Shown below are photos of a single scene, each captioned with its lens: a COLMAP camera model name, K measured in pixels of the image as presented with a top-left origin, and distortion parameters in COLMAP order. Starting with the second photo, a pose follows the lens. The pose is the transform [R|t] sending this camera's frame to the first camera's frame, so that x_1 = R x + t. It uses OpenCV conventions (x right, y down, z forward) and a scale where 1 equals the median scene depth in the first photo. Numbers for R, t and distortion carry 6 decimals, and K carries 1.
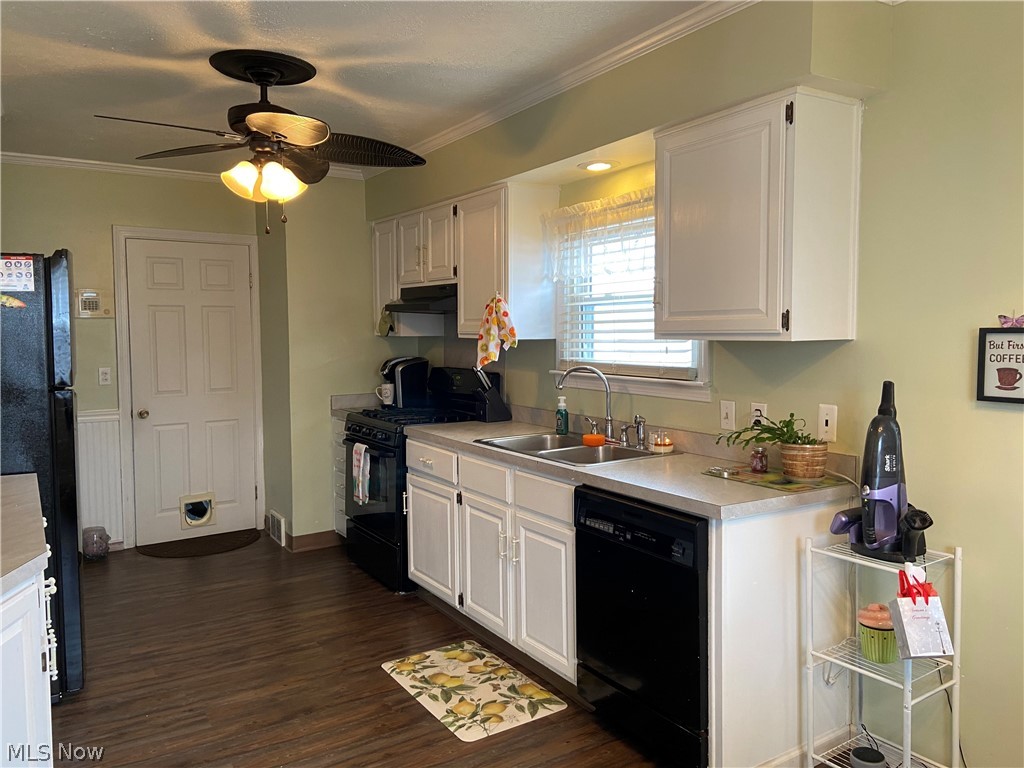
lens RADIAL K [[762.9, 0, 508.8], [0, 762.9, 336.7], [0, 0, 1]] dist [0.107214, -0.137103]
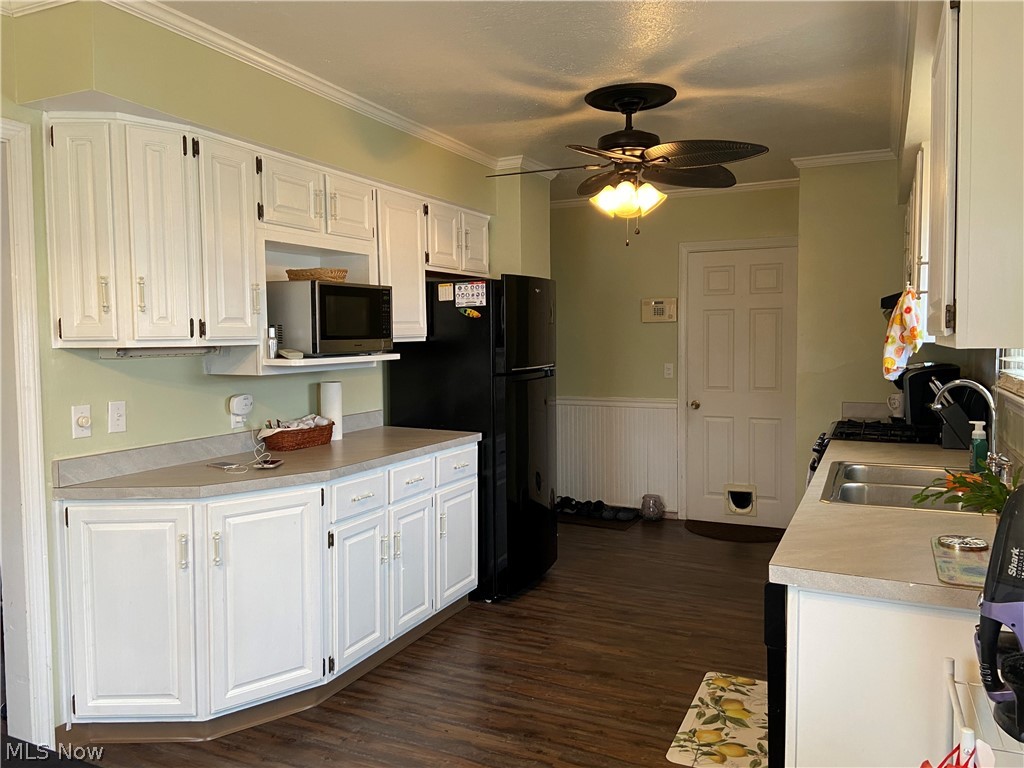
lens RADIAL K [[762.9, 0, 508.8], [0, 762.9, 336.7], [0, 0, 1]] dist [0.107214, -0.137103]
pose [[0.525434, 0.002066, -0.850832, 0.544653], [-0.002890, 0.999996, 0.000643, -0.001761], [0.850829, 0.002121, 0.525438, 0.268225]]
